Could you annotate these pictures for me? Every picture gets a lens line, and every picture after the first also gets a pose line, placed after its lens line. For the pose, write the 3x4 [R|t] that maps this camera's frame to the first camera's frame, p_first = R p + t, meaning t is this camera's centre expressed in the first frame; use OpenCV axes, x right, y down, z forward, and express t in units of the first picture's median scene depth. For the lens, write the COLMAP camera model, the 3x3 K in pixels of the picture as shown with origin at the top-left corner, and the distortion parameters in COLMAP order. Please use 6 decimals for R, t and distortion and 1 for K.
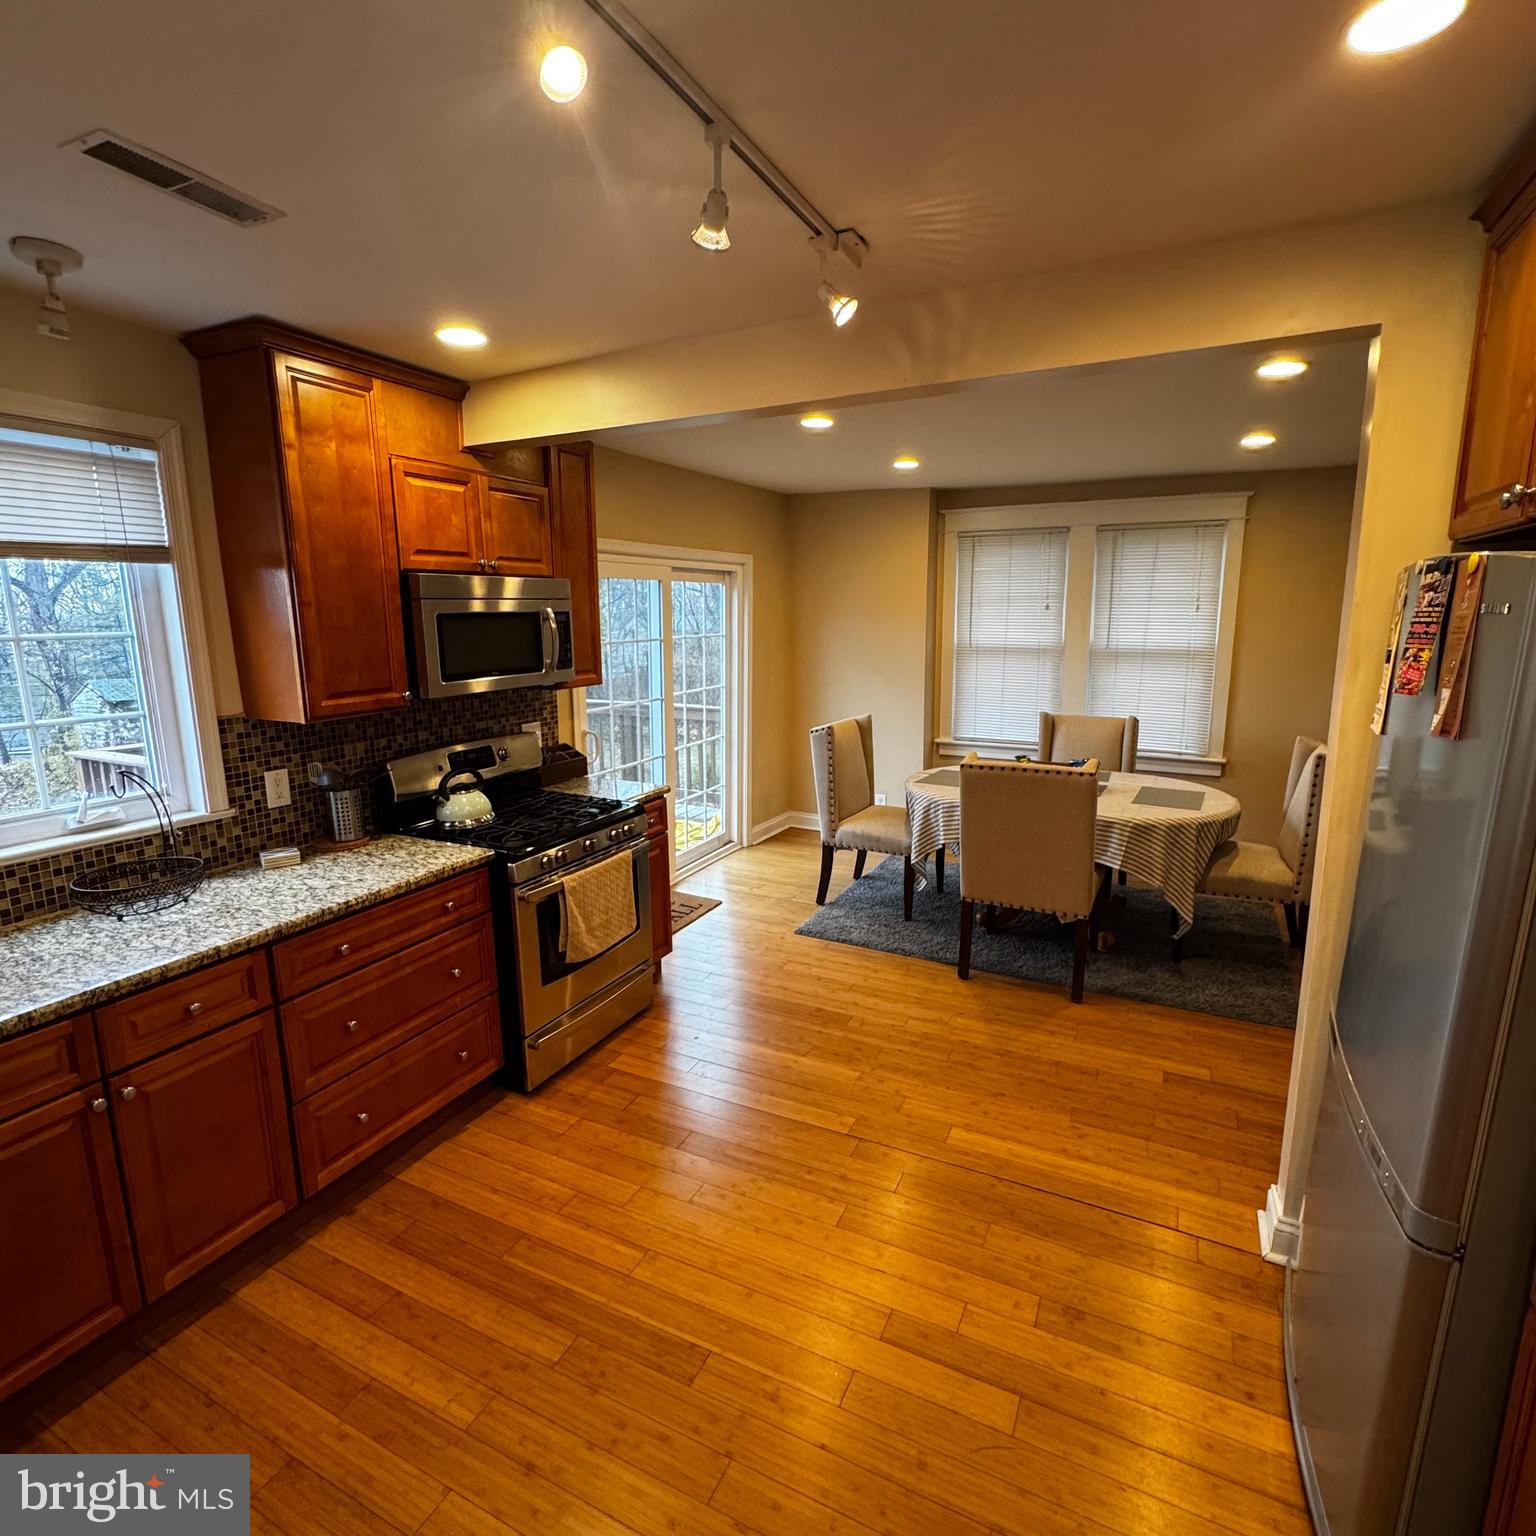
lens RADIAL K [[823.4, 0, 773.7], [0, 823.4, 763.2], [0, 0, 1]] dist [-0.000696, 0.000363]
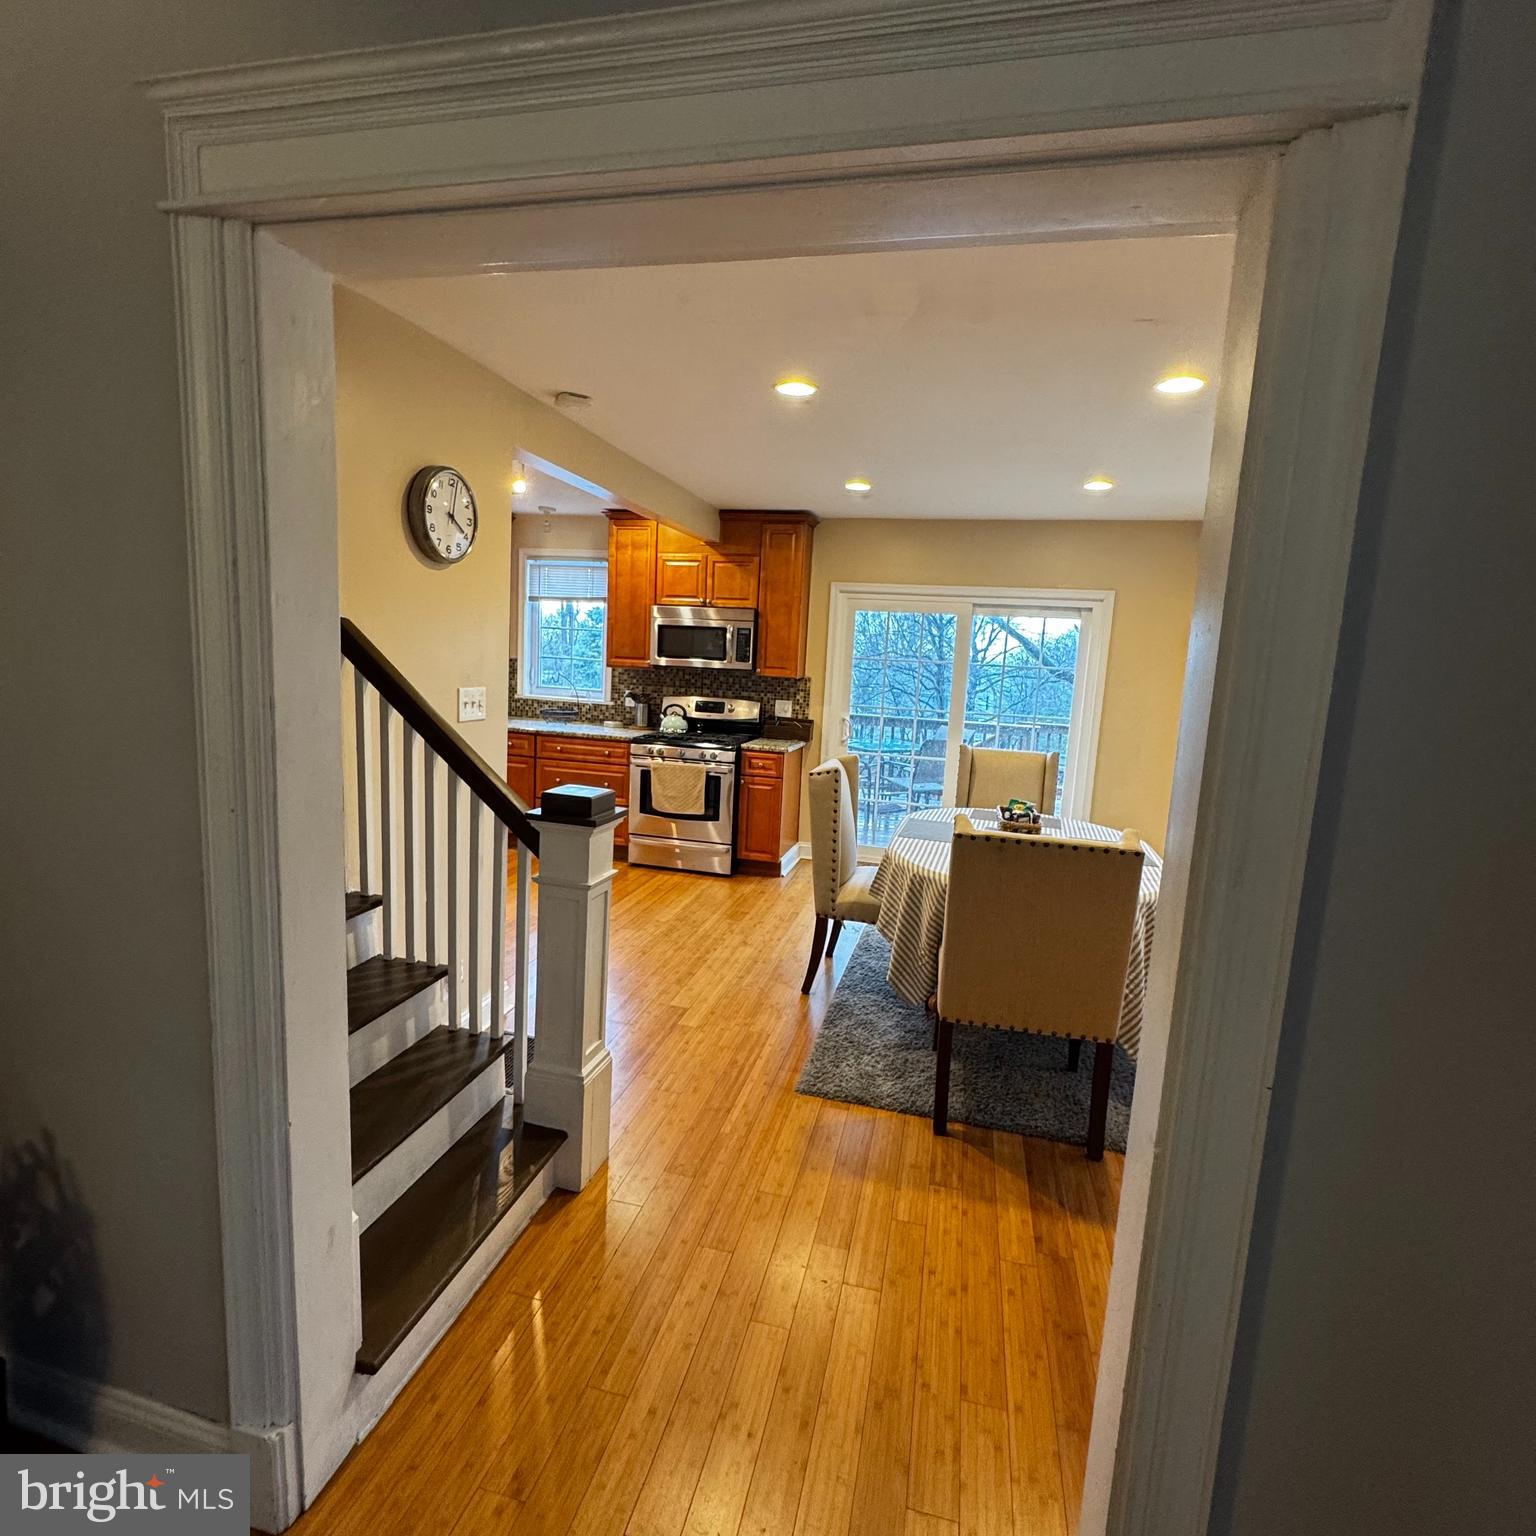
lens RADIAL K [[823.4, 0, 773.7], [0, 823.4, 763.2], [0, 0, 1]] dist [-0.000696, 0.000363]
pose [[0.222388, 0.159479, -0.961826, 1.328574], [-0.229814, 0.967307, 0.107252, -0.102647], [0.947486, 0.197189, 0.251768, 0.629442]]
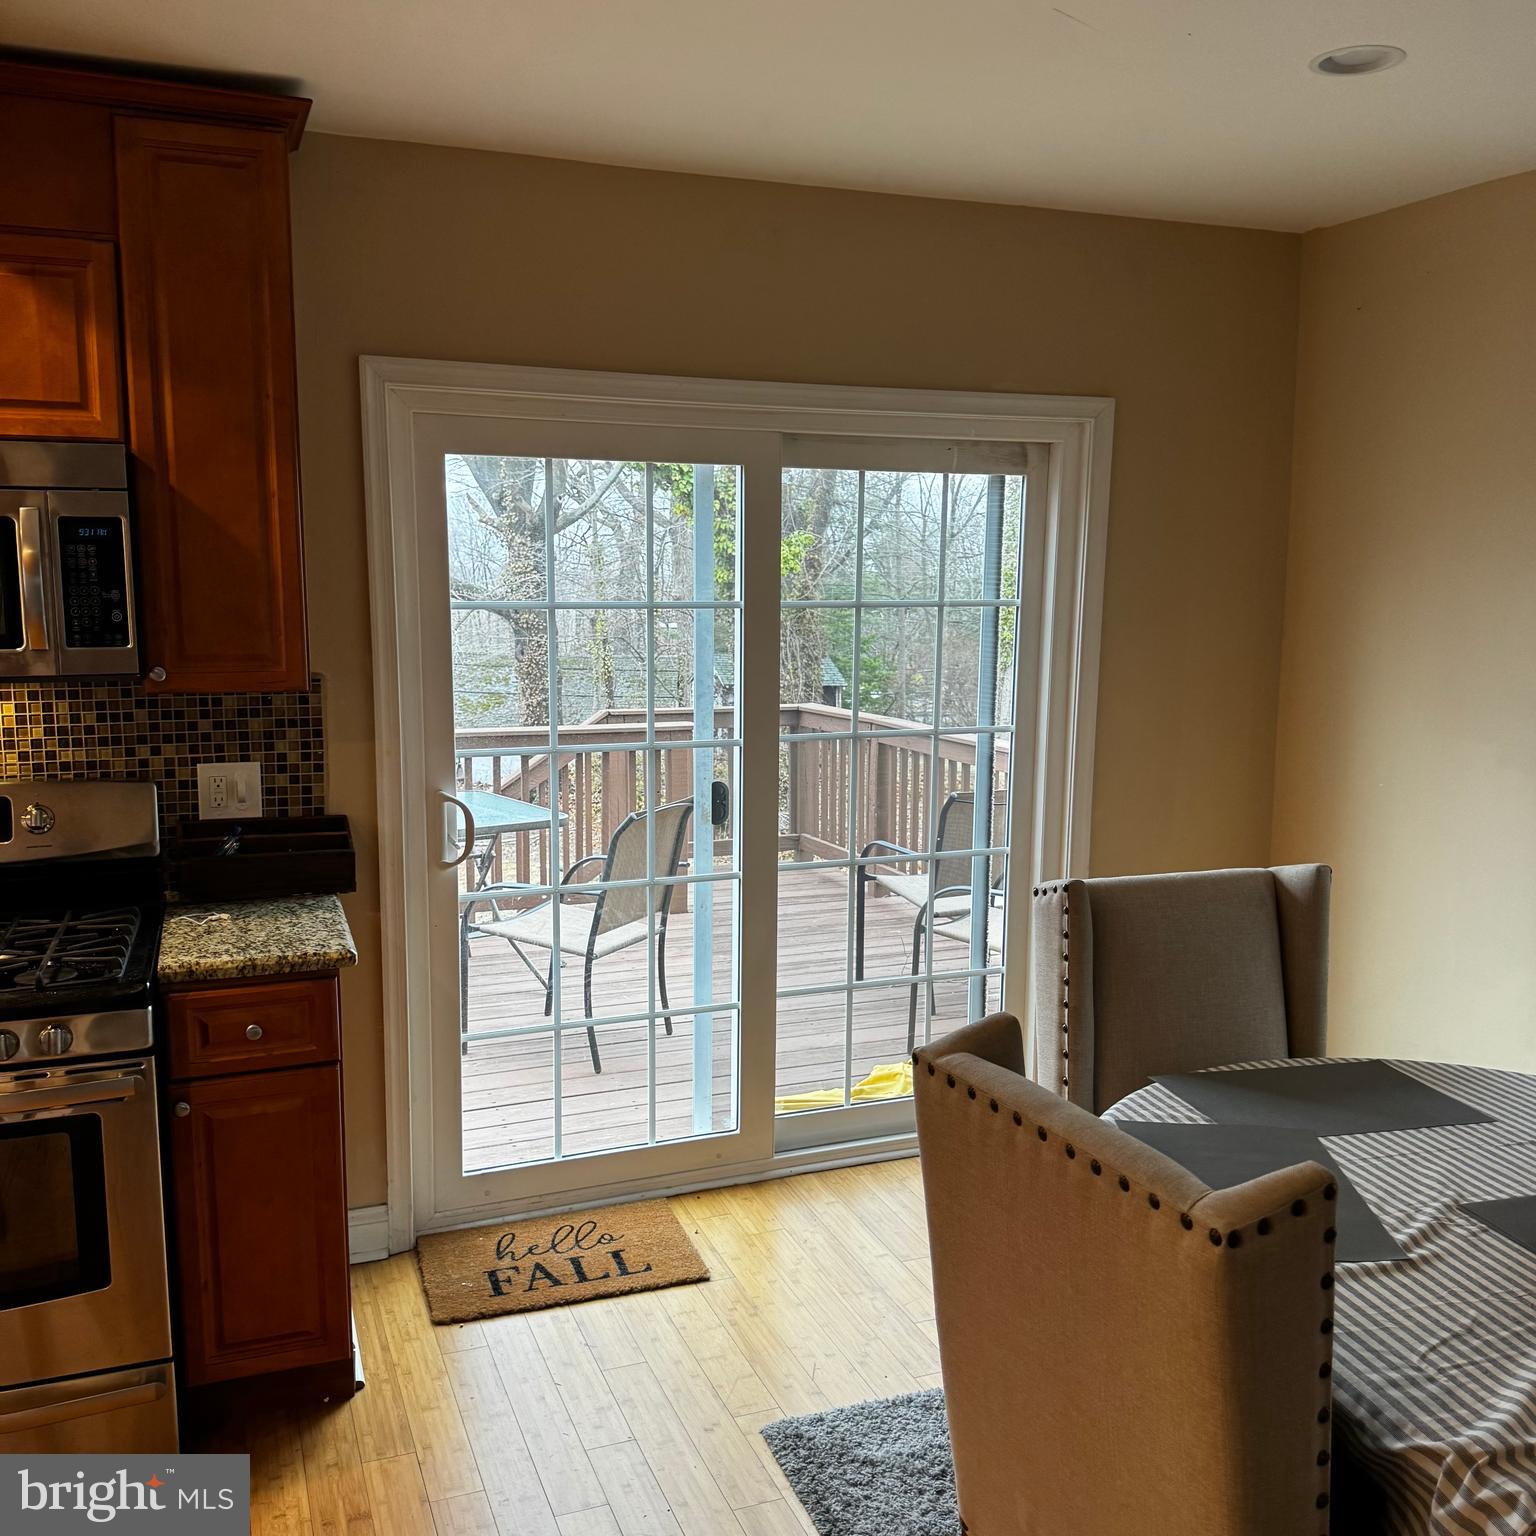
lens RADIAL K [[1453.2, 0, 768.0], [0, 1453.2, 768.0], [0, 0, 1]] dist [0.079897, -0.063743]
pose [[0.743014, 0.112701, -0.659719, 0.507072], [-0.140537, 0.990016, 0.010844, -0.102491], [0.654354, 0.084658, 0.751434, 0.600876]]
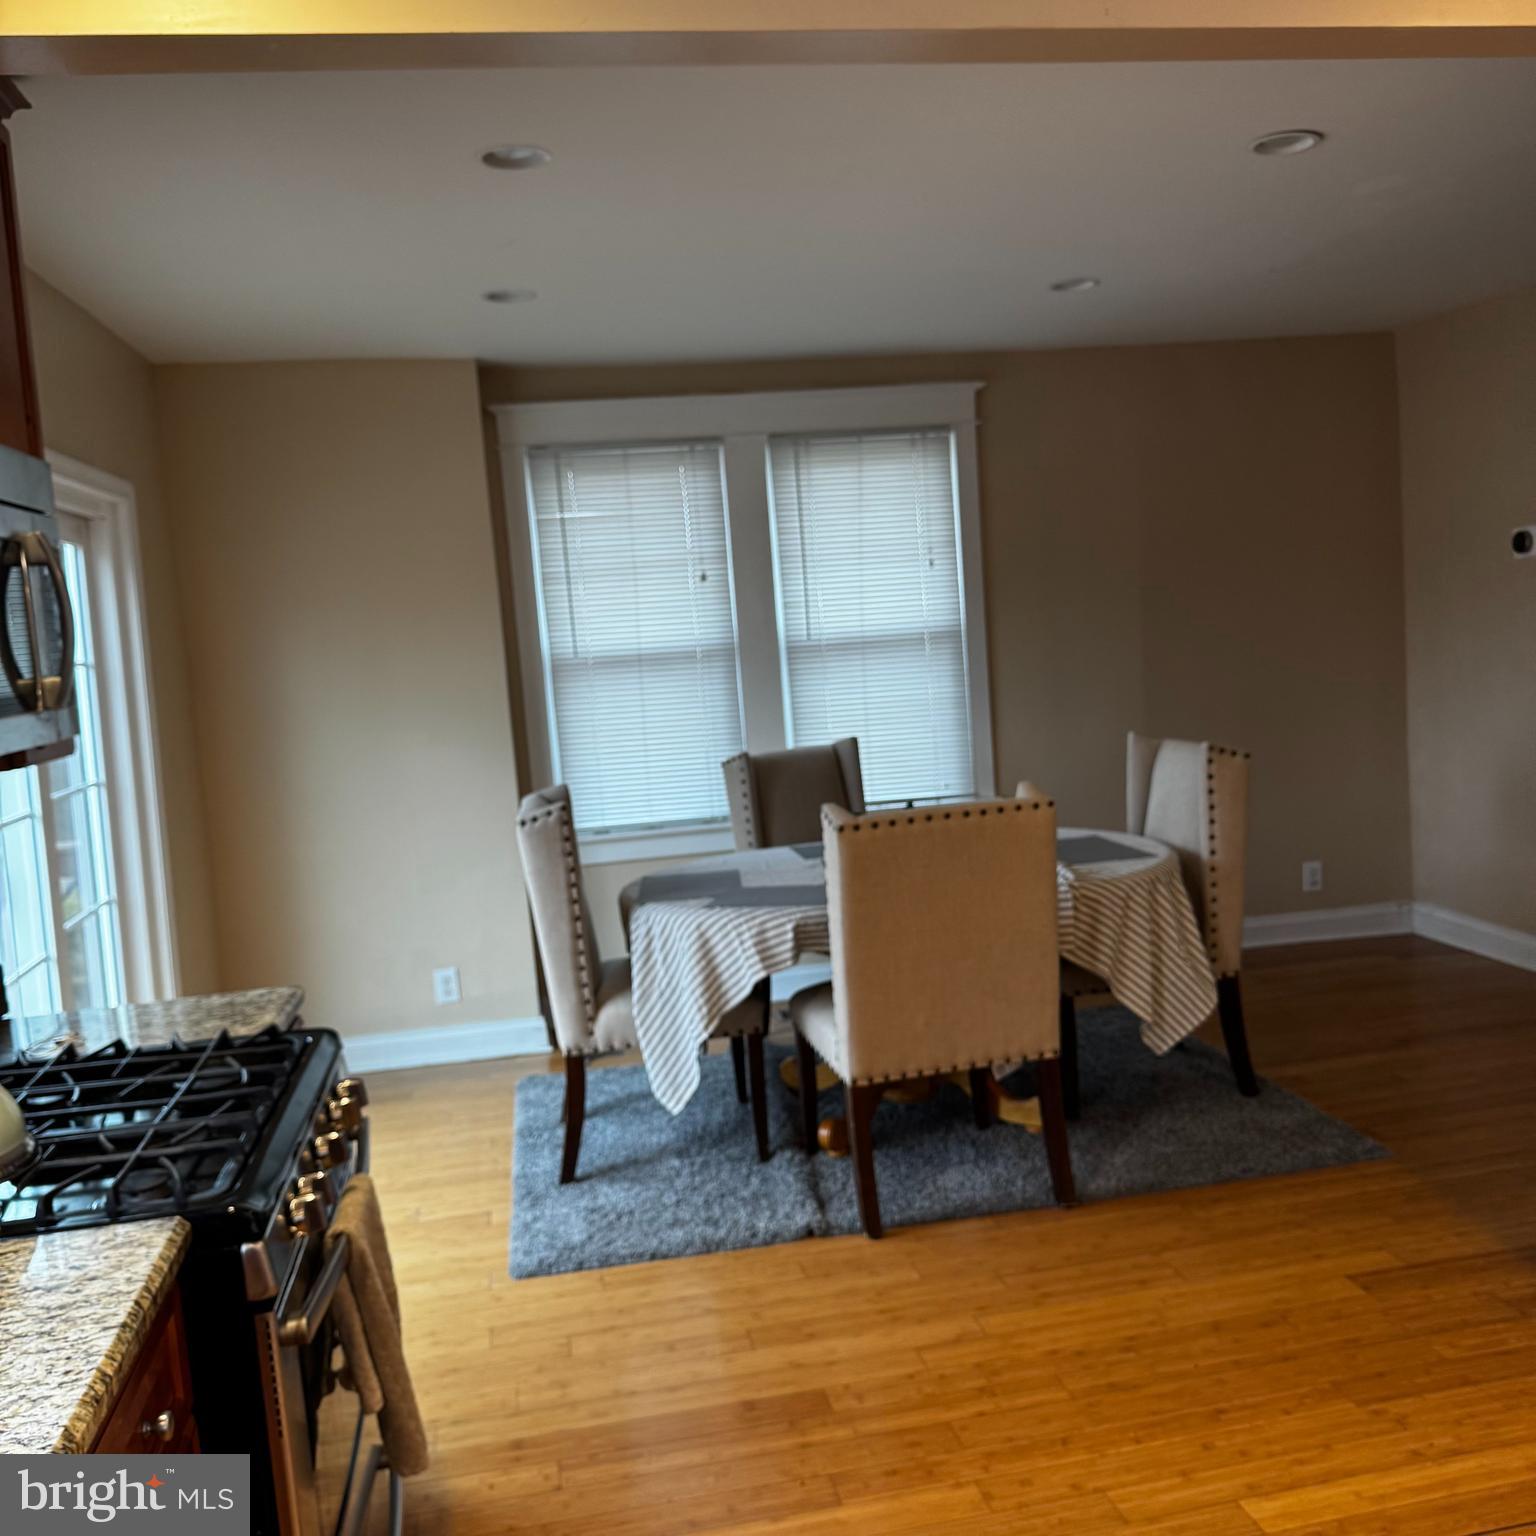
lens RADIAL K [[1439.1, 0, 764.6], [0, 1439.1, 774.4], [0, 0, 1]] dist [0.130495, -0.253626]
pose [[0.799678, -0.115315, 0.589251, -0.355024], [0.181182, 0.981982, -0.053712, 0.007275], [-0.572440, 0.149714, 0.806162, 0.294885]]
